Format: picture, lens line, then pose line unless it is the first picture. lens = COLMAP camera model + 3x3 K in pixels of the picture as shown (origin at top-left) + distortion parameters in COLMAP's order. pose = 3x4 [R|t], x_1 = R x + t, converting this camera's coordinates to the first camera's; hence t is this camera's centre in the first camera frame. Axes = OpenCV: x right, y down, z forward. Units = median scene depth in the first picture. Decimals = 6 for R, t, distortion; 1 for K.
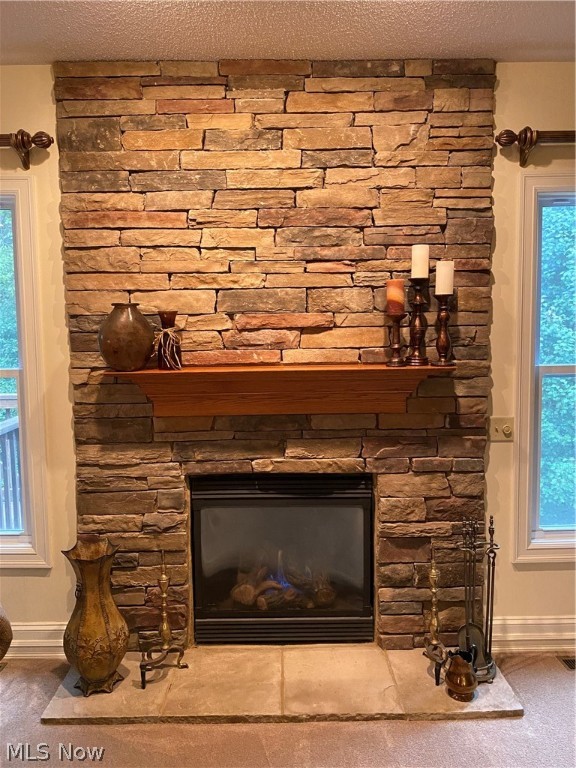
lens RADIAL K [[642.6, 0, 288.8], [0, 642.6, 387.1], [0, 0, 1]] dist [0.037167, -0.020003]
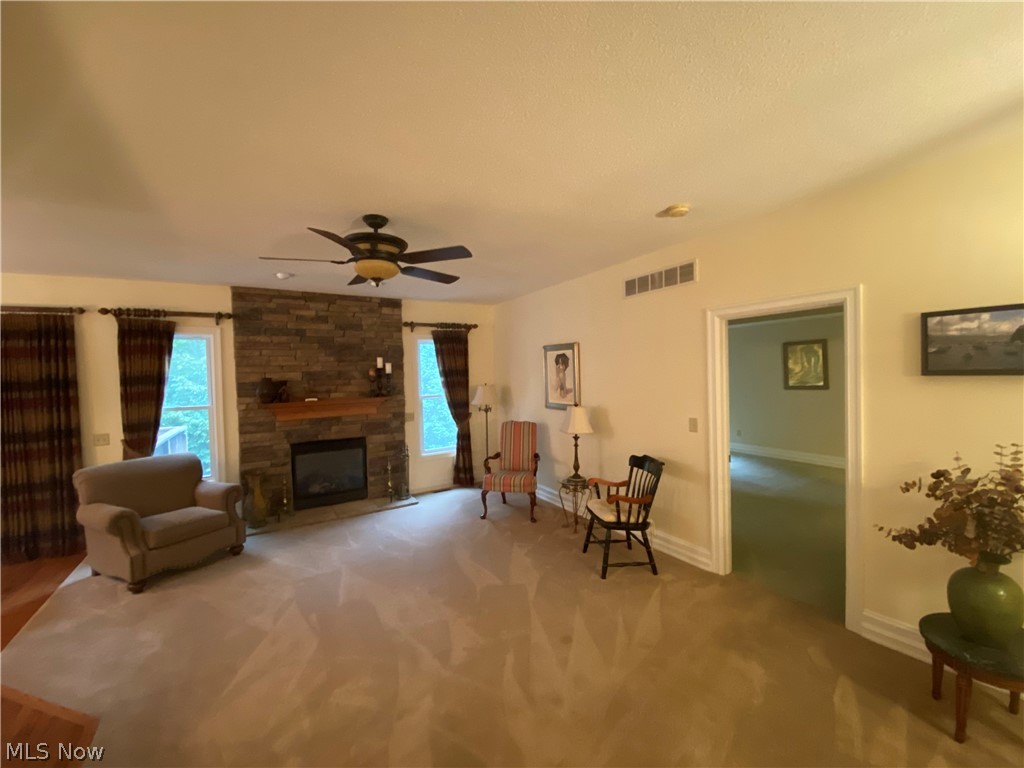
lens RADIAL K [[412.1, 0, 511.5], [0, 412.1, 382.6], [0, 0, 1]] dist [-0.002356, -0.008387]
pose [[0.862854, -0.022166, 0.504968, -0.232272], [0.066185, 0.995391, -0.069398, 0.071265], [-0.501102, 0.093302, 0.860344, -0.930891]]
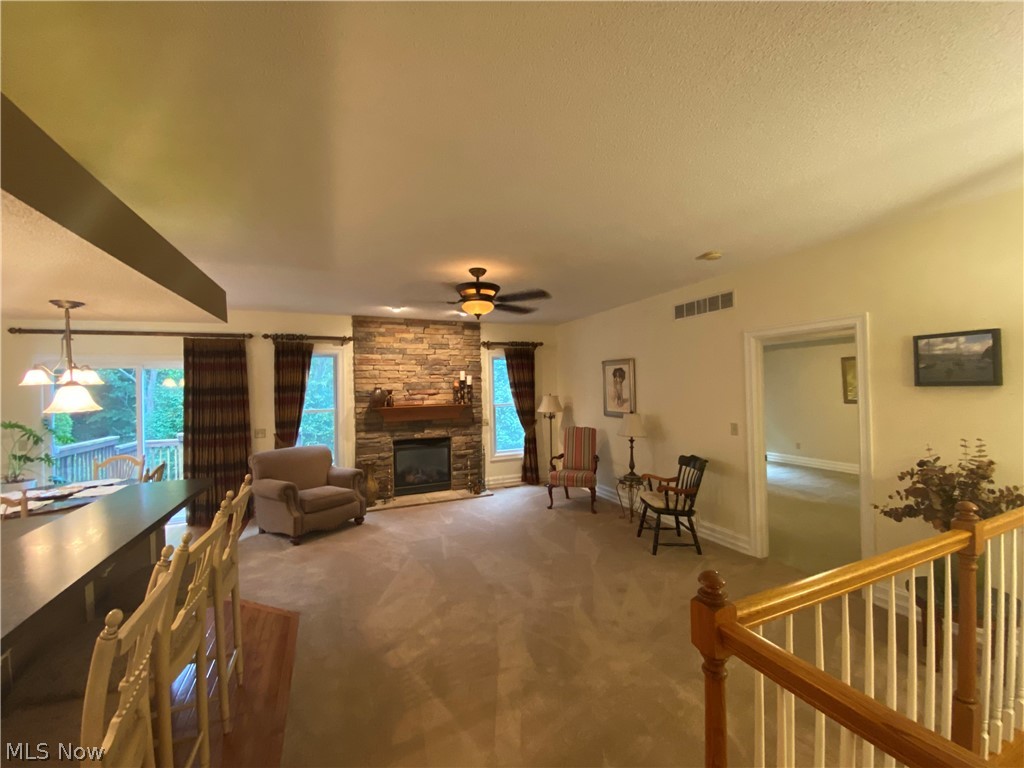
lens RADIAL K [[412.1, 0, 509.3], [0, 412.1, 381.7], [0, 0, 1]] dist [-0.002356, -0.008387]
pose [[0.925470, -0.000721, 0.378821, -0.413729], [0.046661, 0.992600, -0.112106, 0.107198], [-0.375937, 0.121427, 0.918655, -1.174609]]
